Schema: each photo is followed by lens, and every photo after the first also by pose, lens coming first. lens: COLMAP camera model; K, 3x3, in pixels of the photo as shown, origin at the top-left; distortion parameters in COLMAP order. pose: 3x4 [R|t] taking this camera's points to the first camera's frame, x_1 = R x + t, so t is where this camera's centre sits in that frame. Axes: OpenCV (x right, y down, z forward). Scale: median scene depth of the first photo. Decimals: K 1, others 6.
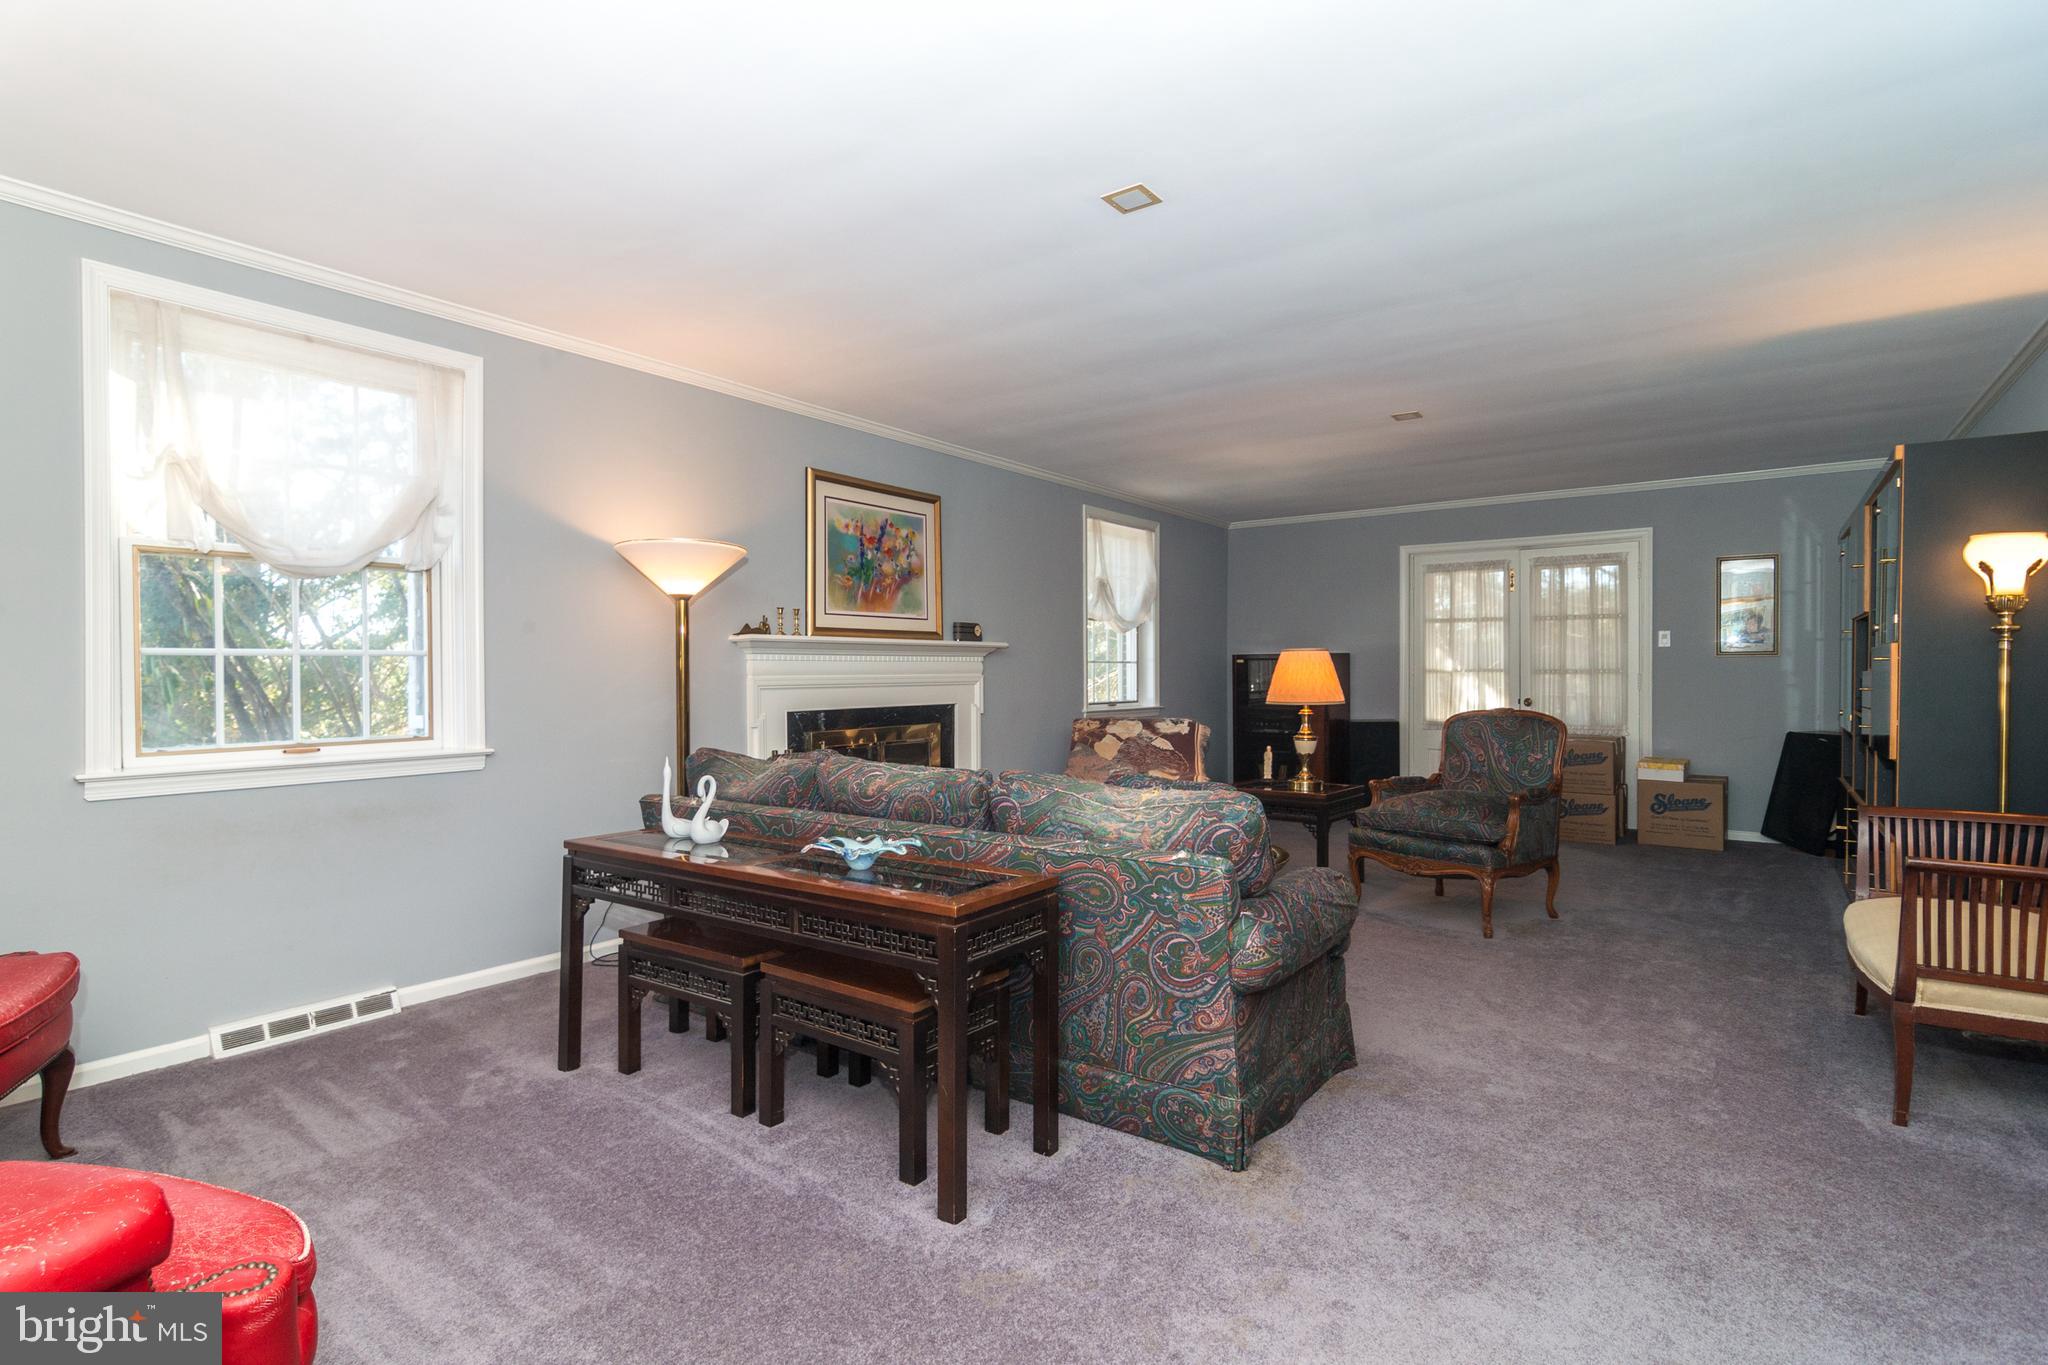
lens RADIAL K [[1013.8, 0, 1022.9], [0, 1013.8, 676.8], [0, 0, 1]] dist [-0.006728, 0.001093]
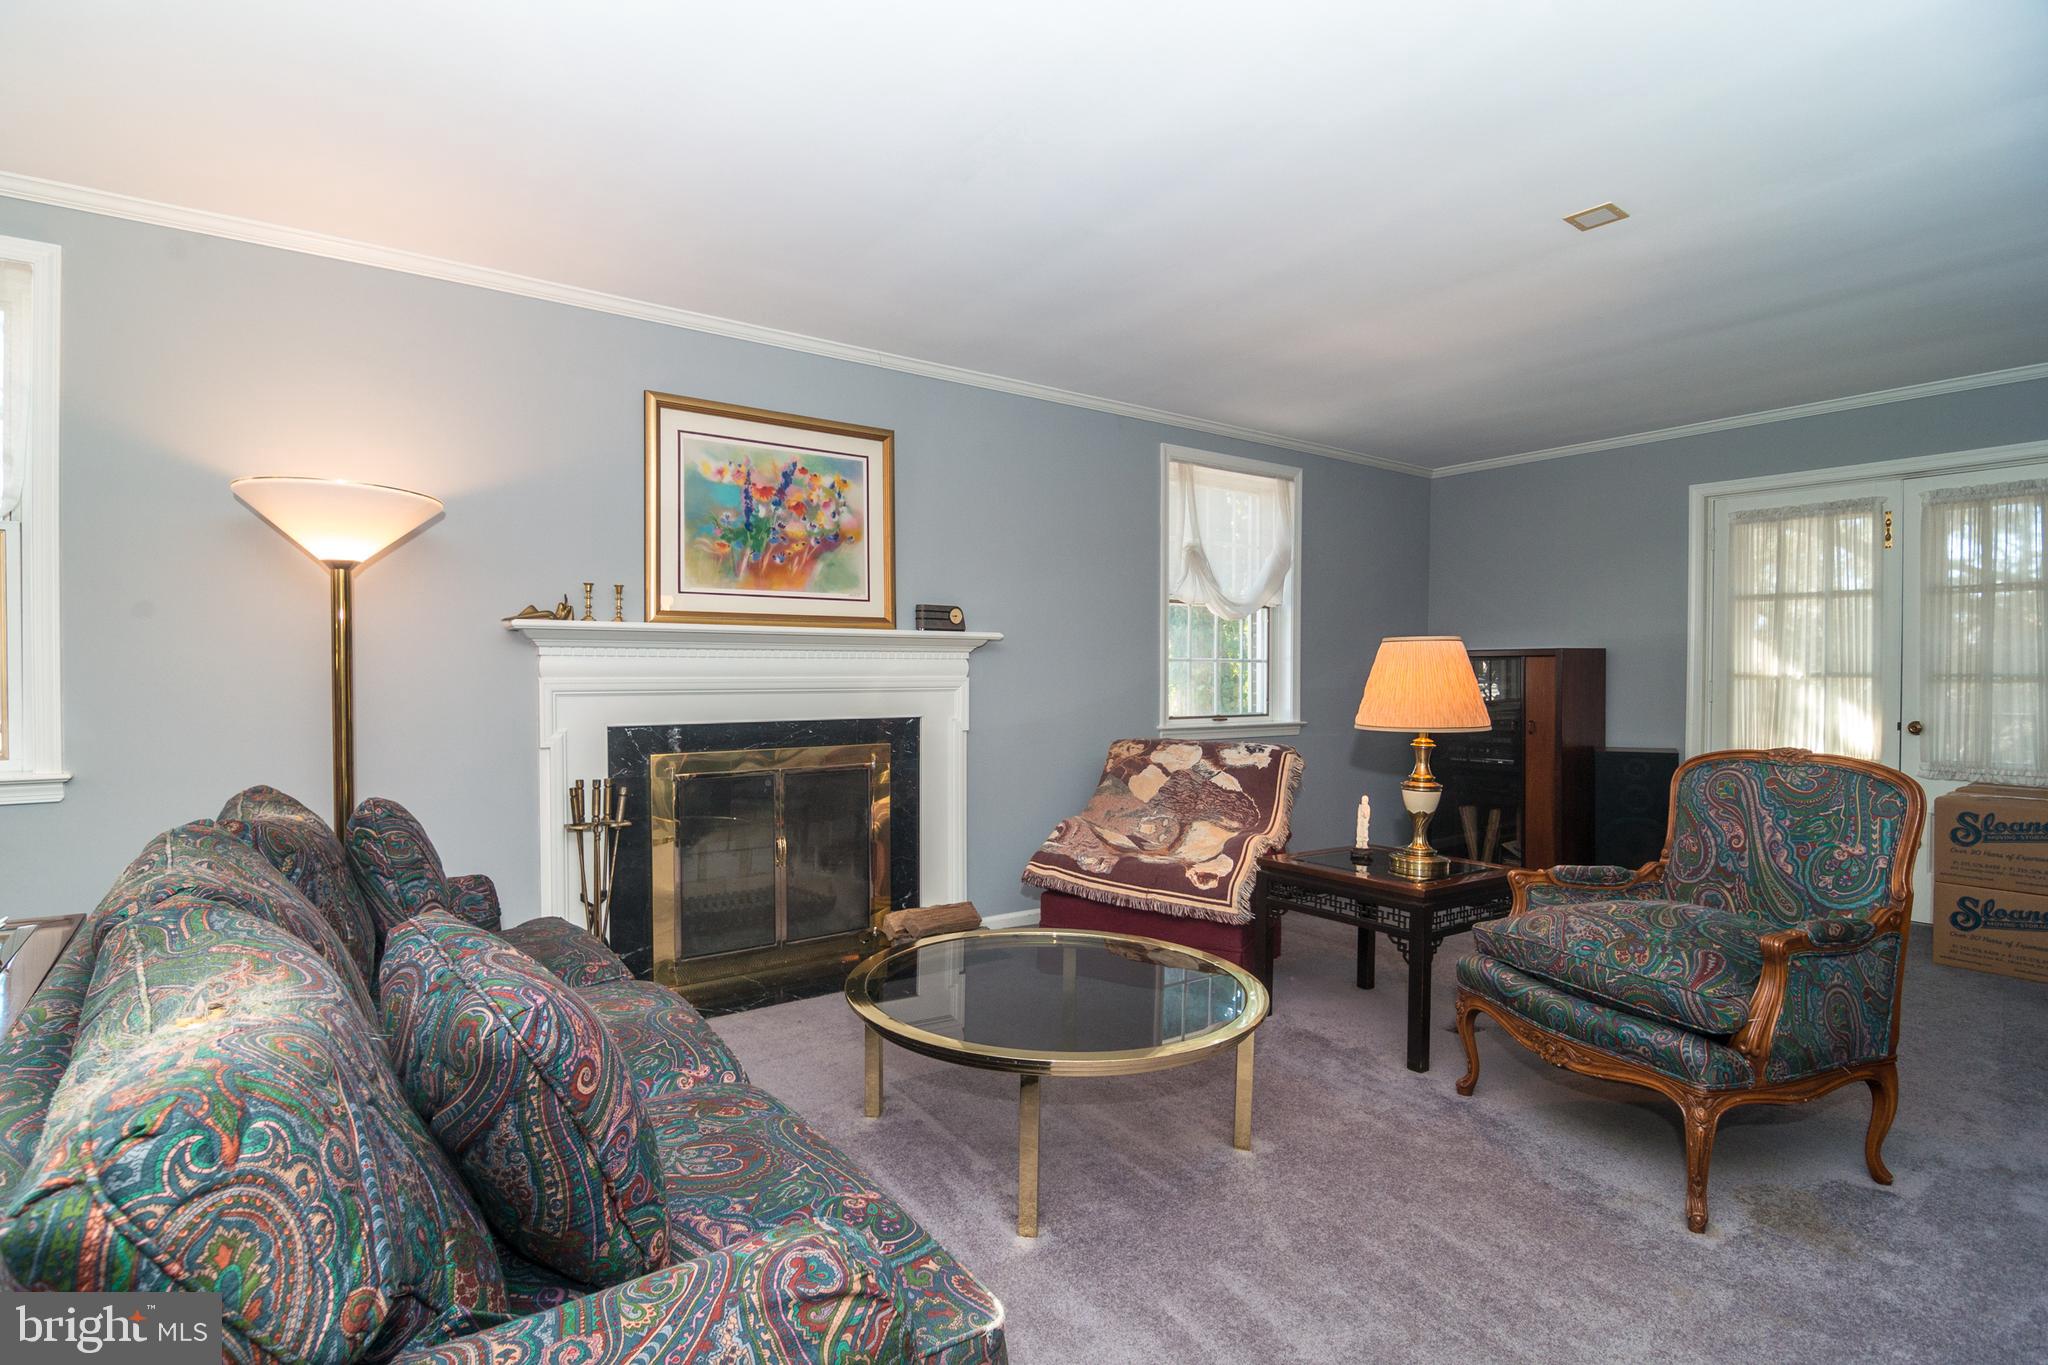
lens RADIAL K [[1000.4, 0, 1024.4], [0, 1000.4, 680.3], [0, 0, 1]] dist [-0.015484, 0.000099]
pose [[0.948073, 0.009022, -0.317925, 0.240962], [-0.007612, 0.999955, 0.005680, -0.004285], [0.317962, -0.002965, 0.948099, 0.357312]]
